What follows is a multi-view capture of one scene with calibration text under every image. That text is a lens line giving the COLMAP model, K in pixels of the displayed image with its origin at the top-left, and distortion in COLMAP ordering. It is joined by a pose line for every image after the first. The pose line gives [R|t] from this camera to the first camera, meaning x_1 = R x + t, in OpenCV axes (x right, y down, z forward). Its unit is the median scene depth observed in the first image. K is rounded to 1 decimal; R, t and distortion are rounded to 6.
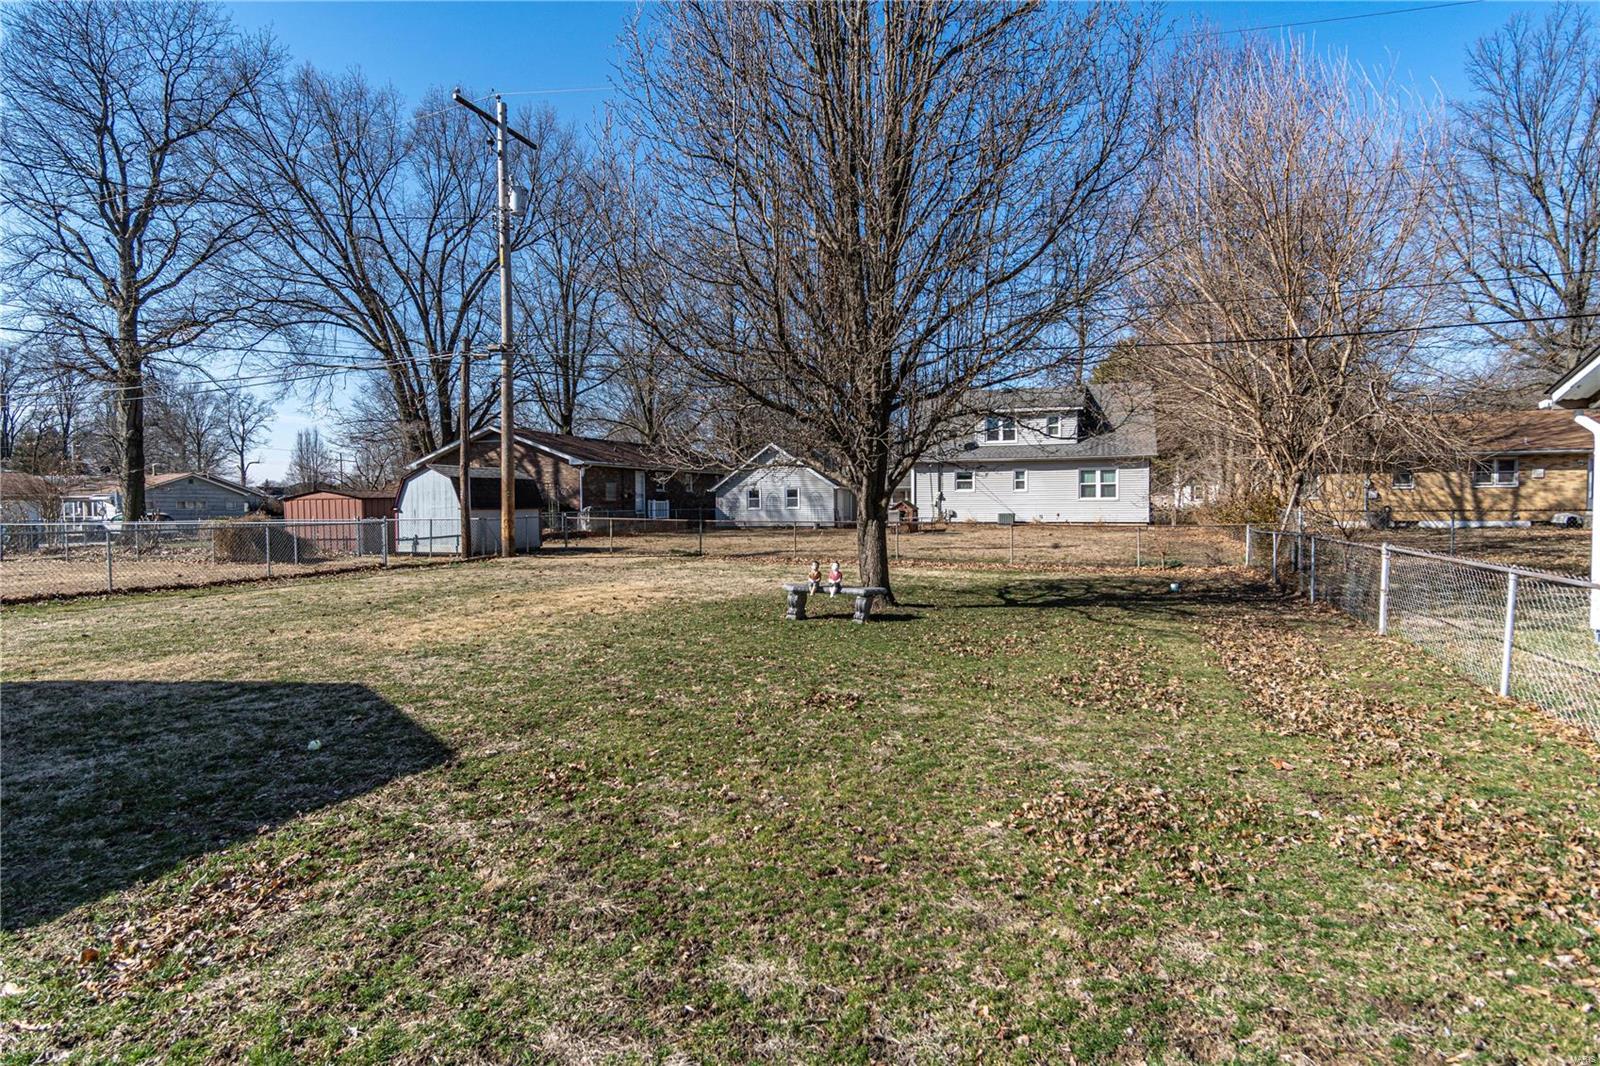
lens RADIAL K [[858.5, 0, 800.6], [0, 858.5, 527.2], [0, 0, 1]] dist [-0.001196, 0.004576]
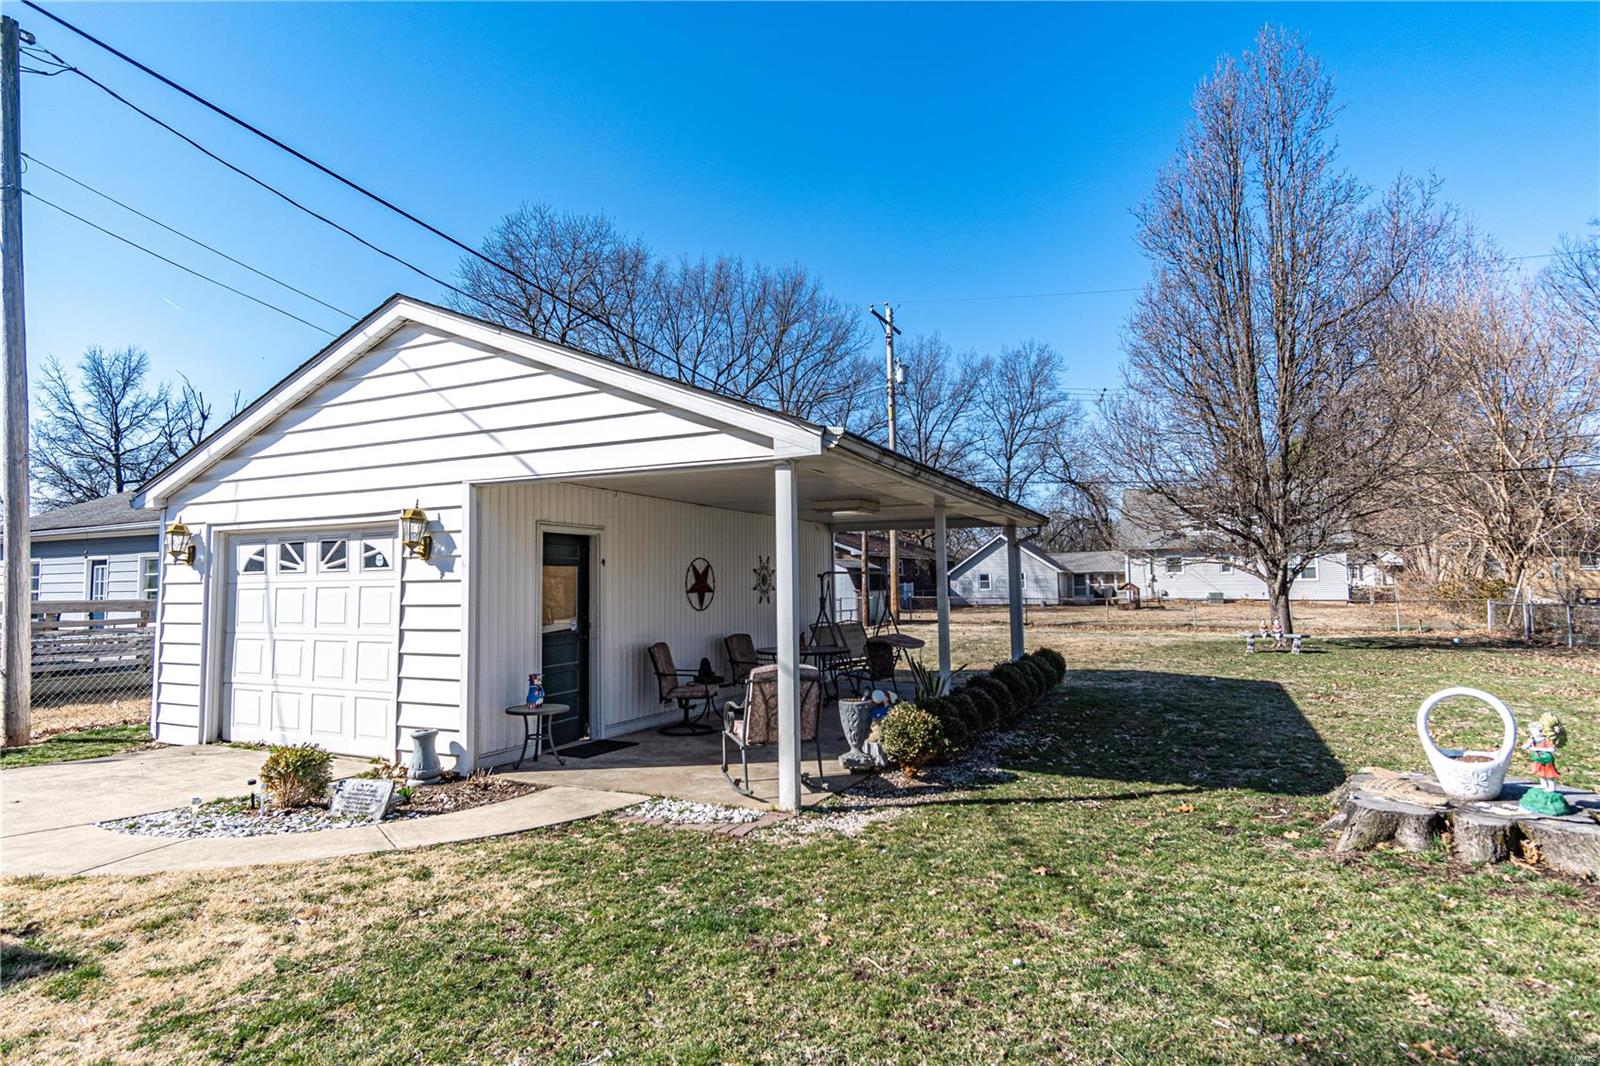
lens RADIAL K [[858.5, 0, 797.3], [0, 858.5, 536.5], [0, 0, 1]] dist [-0.001196, 0.004576]
pose [[0.993903, -0.012650, -0.109531, -0.523311], [0.003464, 0.996489, -0.083651, 0.009647], [0.110205, 0.082761, 0.990457, -0.611971]]
